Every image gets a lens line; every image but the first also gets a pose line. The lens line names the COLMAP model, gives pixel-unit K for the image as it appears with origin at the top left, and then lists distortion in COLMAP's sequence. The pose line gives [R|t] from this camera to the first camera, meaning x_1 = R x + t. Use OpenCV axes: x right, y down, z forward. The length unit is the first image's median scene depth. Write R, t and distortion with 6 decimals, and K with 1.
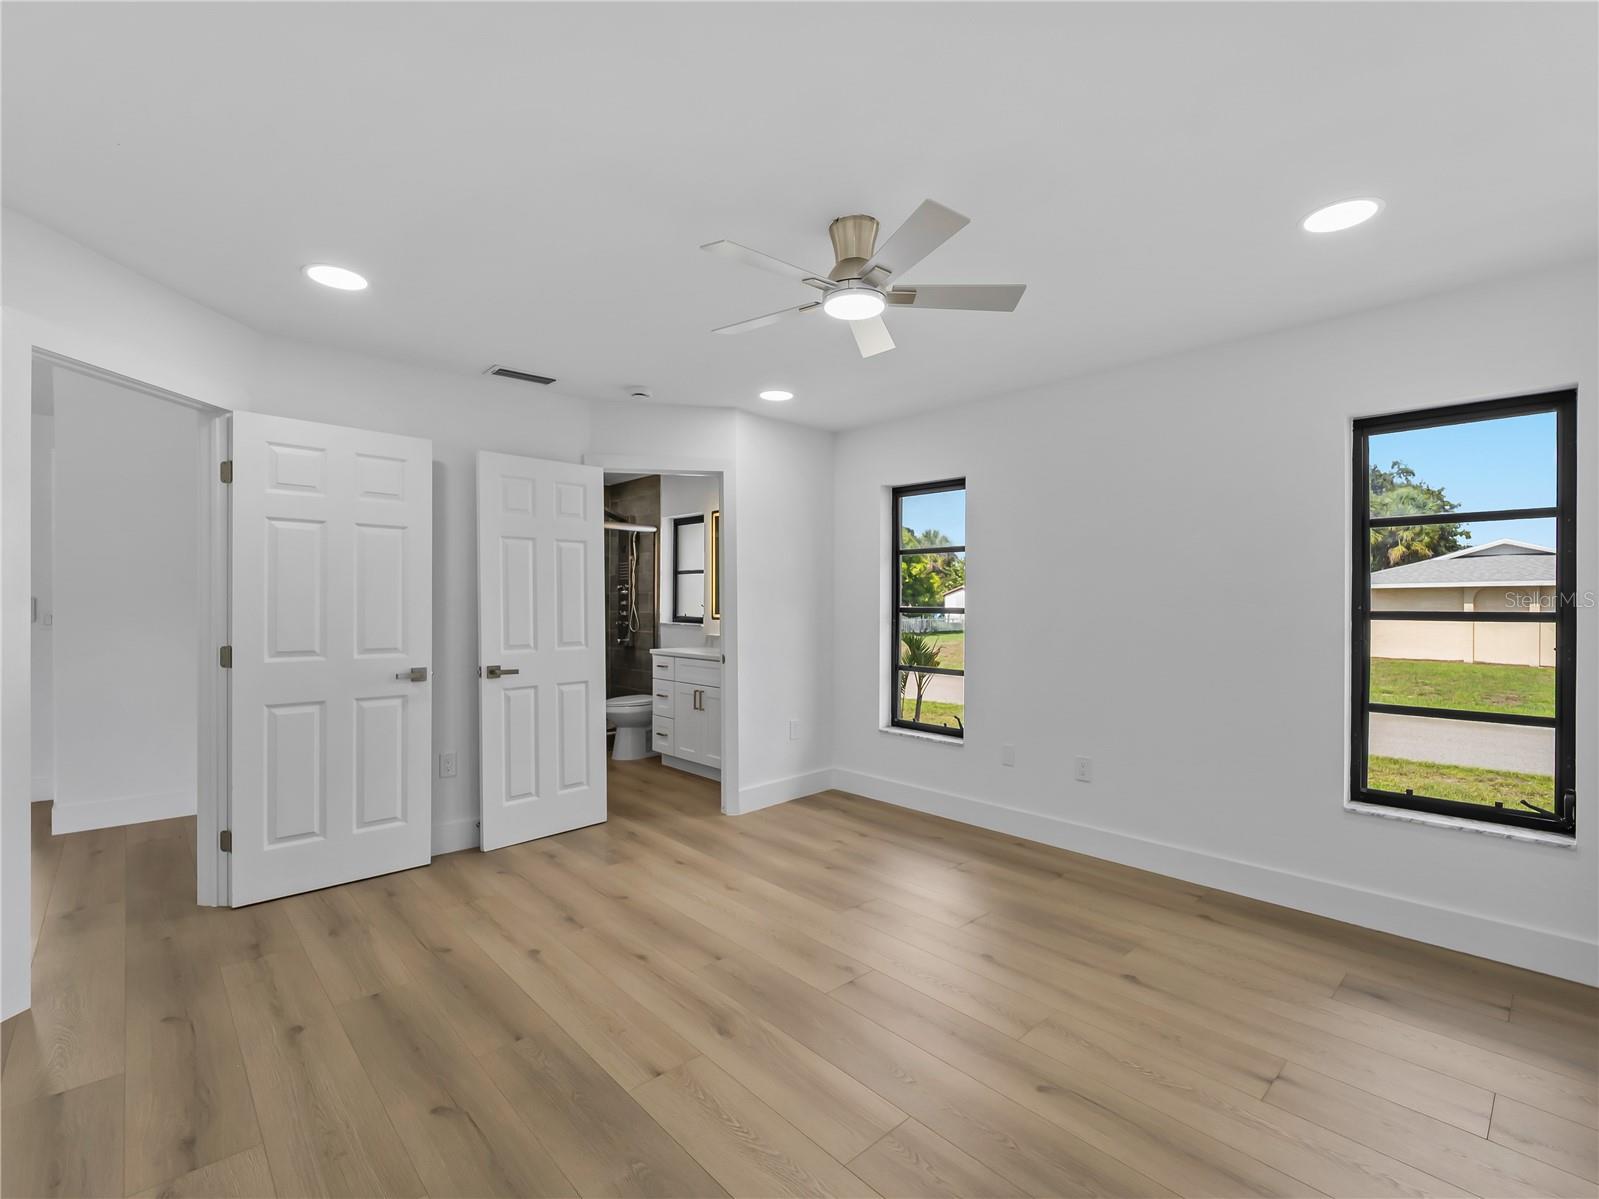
lens RADIAL K [[733.1, 0, 794.7], [0, 733.1, 603.2], [0, 0, 1]] dist [-0.002974, -0.000895]
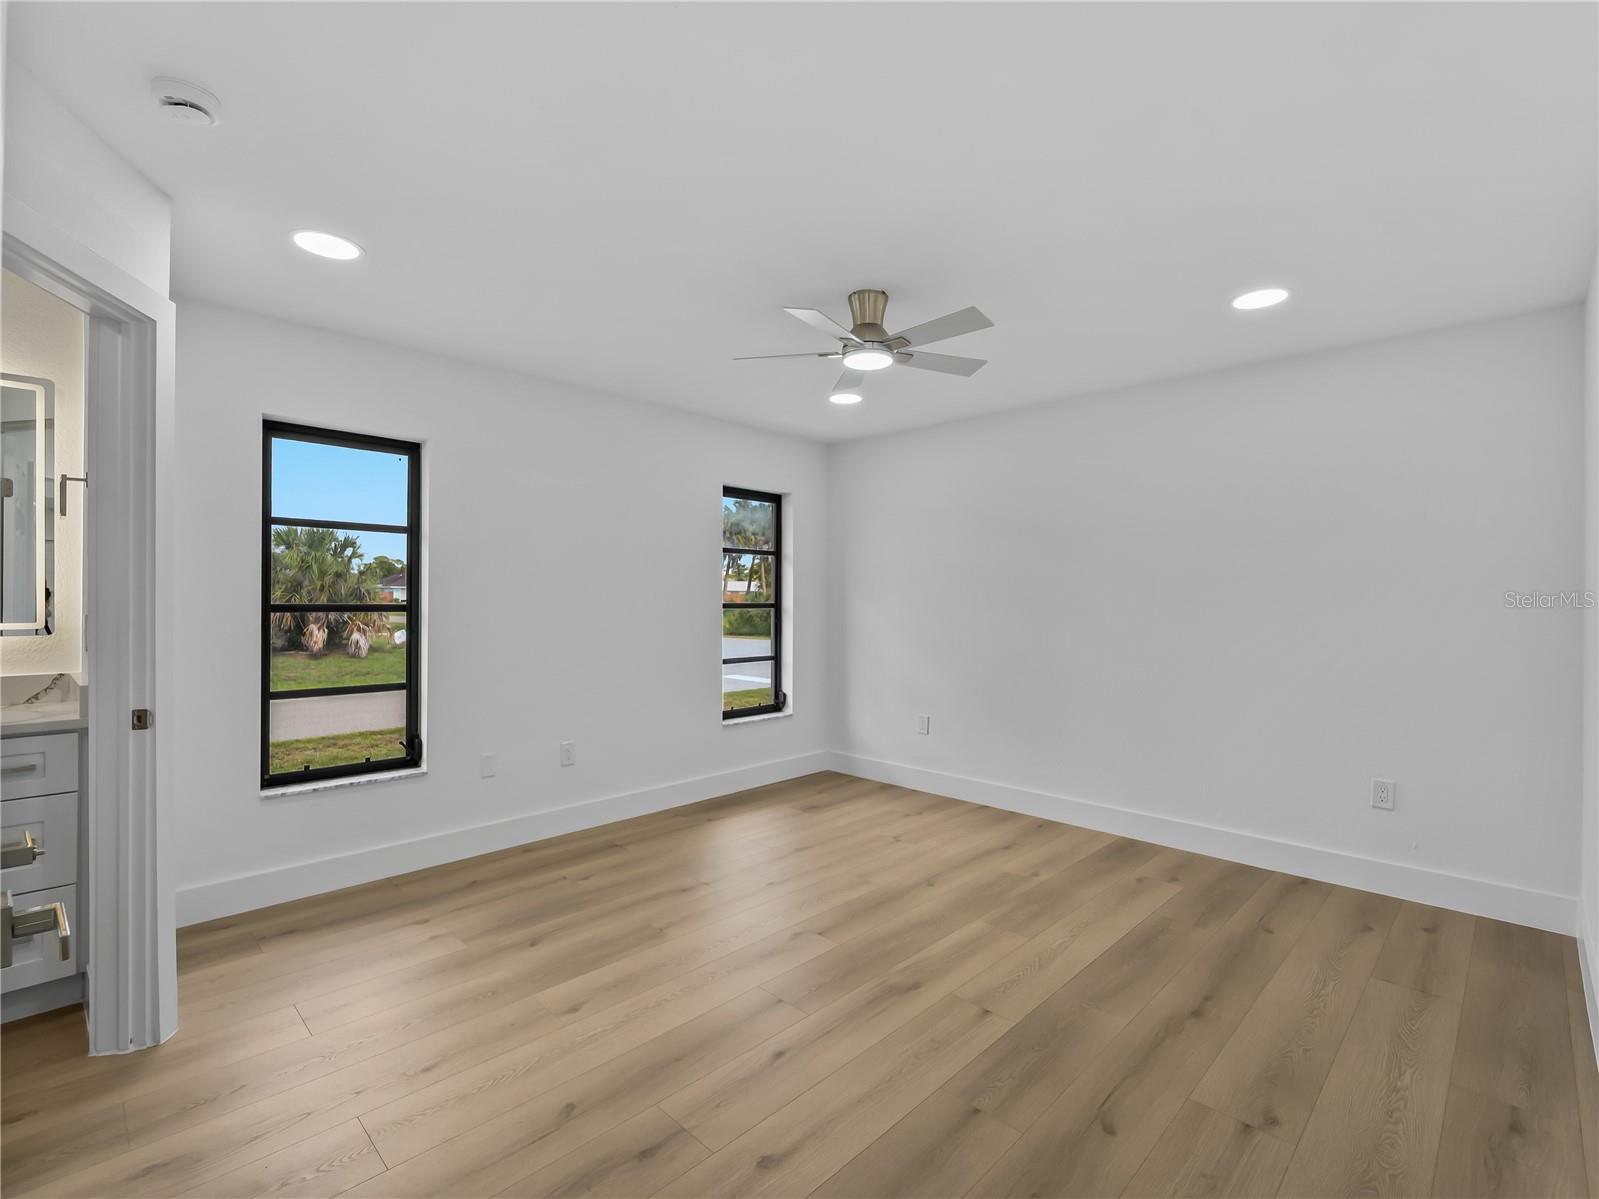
lens RADIAL K [[733.1, 0, 794.7], [0, 733.1, 603.2], [0, 0, 1]] dist [-0.002974, -0.000895]
pose [[-0.054108, -0.006774, 0.998512, -0.682156], [-0.008066, 0.999947, 0.006346, -0.009194], [-0.998503, -0.007711, -0.054160, 0.700146]]
